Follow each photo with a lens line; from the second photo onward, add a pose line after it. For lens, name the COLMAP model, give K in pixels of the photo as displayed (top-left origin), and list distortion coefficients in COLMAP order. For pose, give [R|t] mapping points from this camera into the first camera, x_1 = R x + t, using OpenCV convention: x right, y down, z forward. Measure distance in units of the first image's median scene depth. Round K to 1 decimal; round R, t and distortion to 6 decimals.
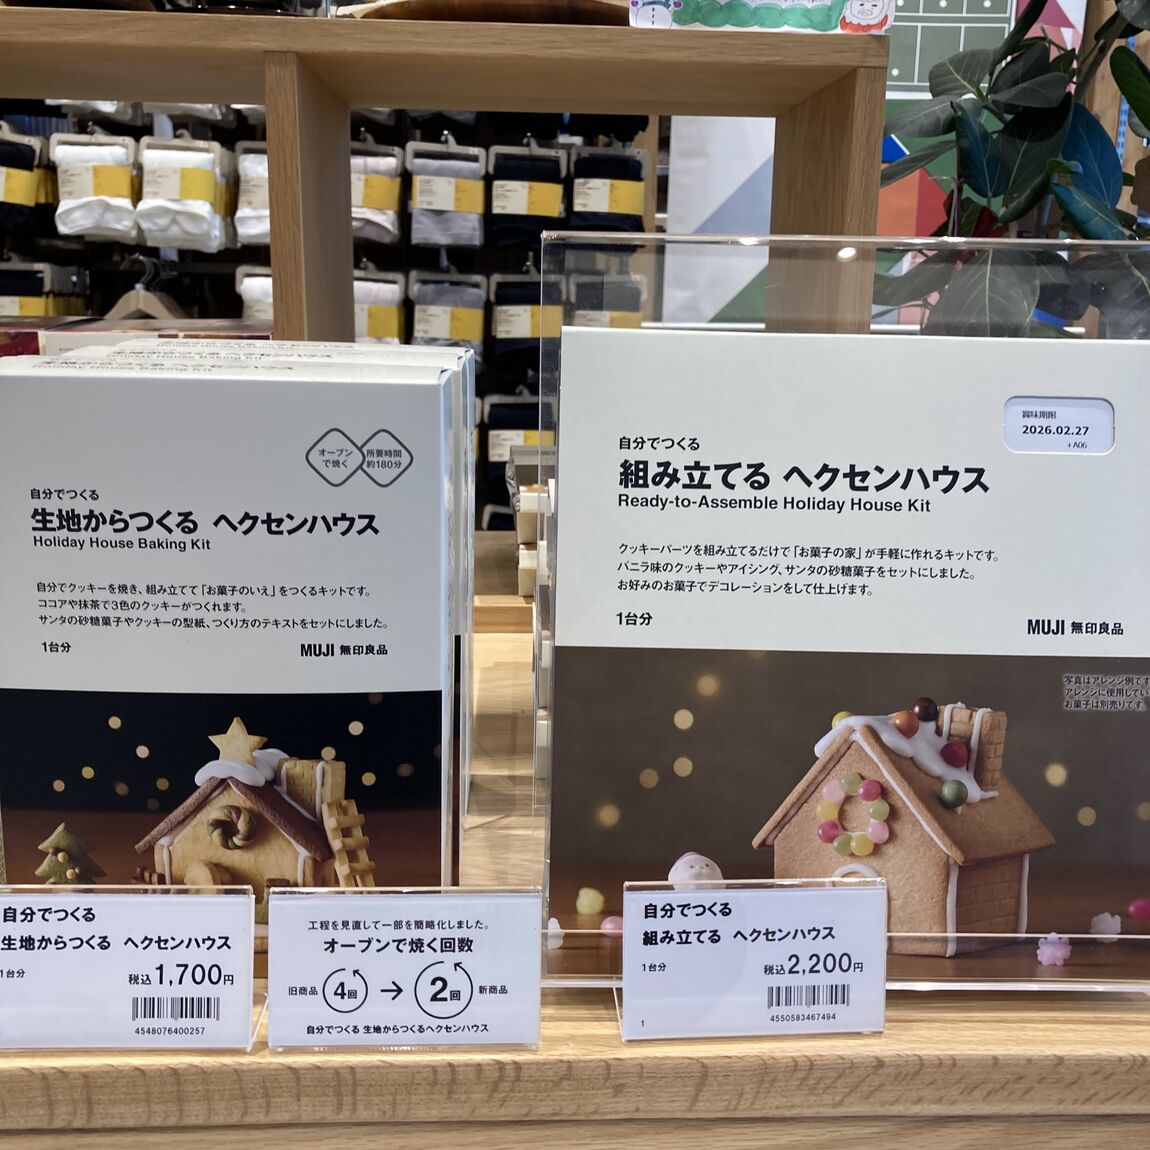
lens RADIAL K [[1264.1, 0, 572.0], [0, 1264.1, 574.2], [0, 0, 1]] dist [0.018752, 0.000000]
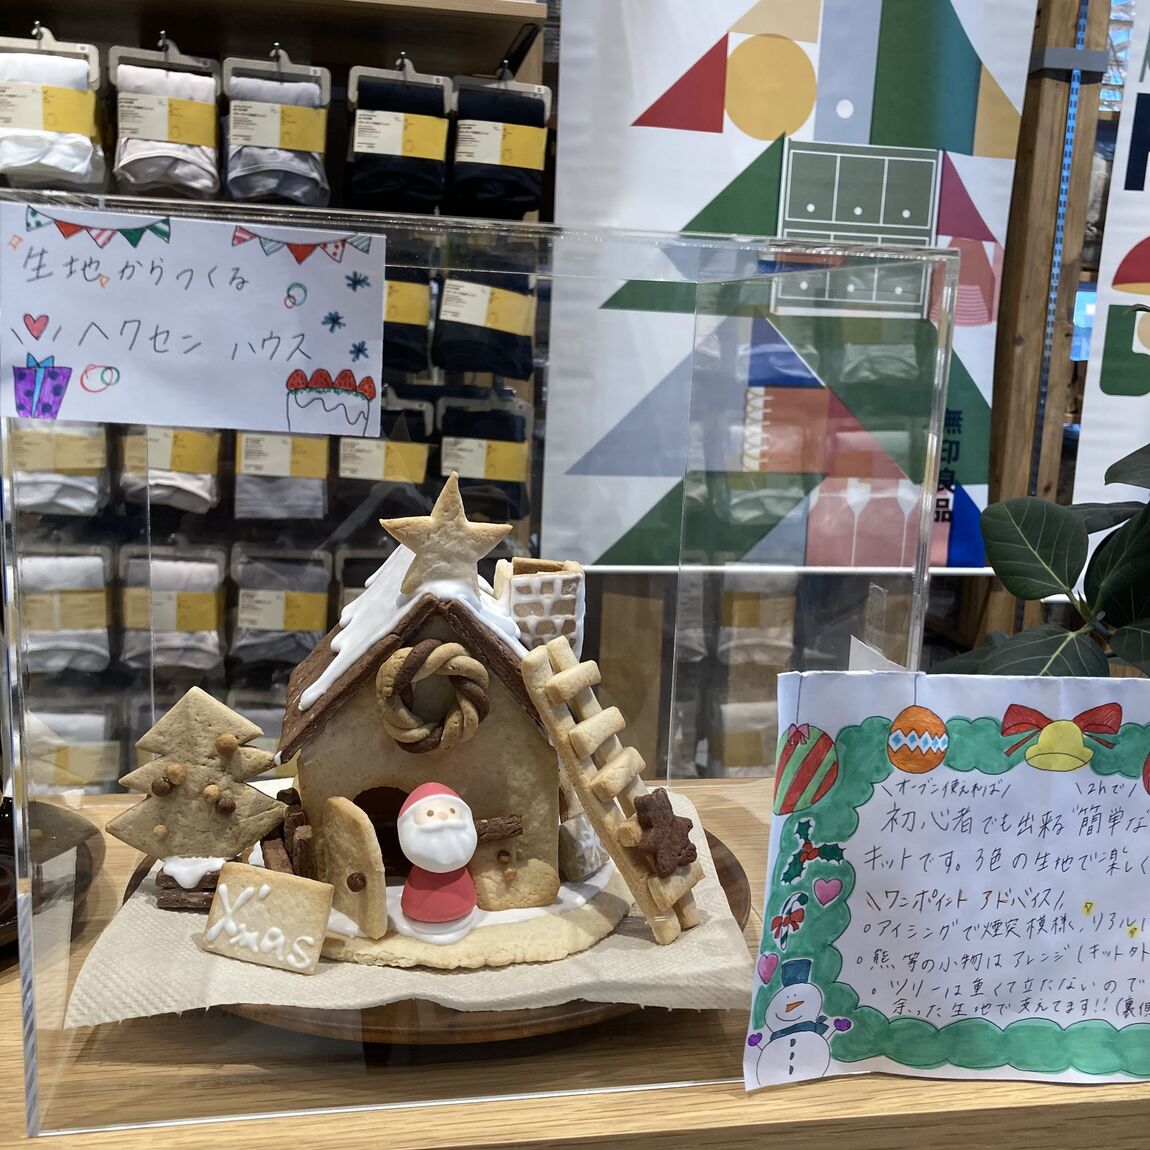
lens RADIAL K [[1264.1, 0, 577.2], [0, 1264.1, 575.9], [0, 0, 1]] dist [0.018752, 0.000000]
pose [[0.990269, -0.001268, 0.139158, -0.025328], [0.004489, 0.999729, -0.022834, -0.204919], [-0.139092, 0.023236, 0.990007, 0.191237]]
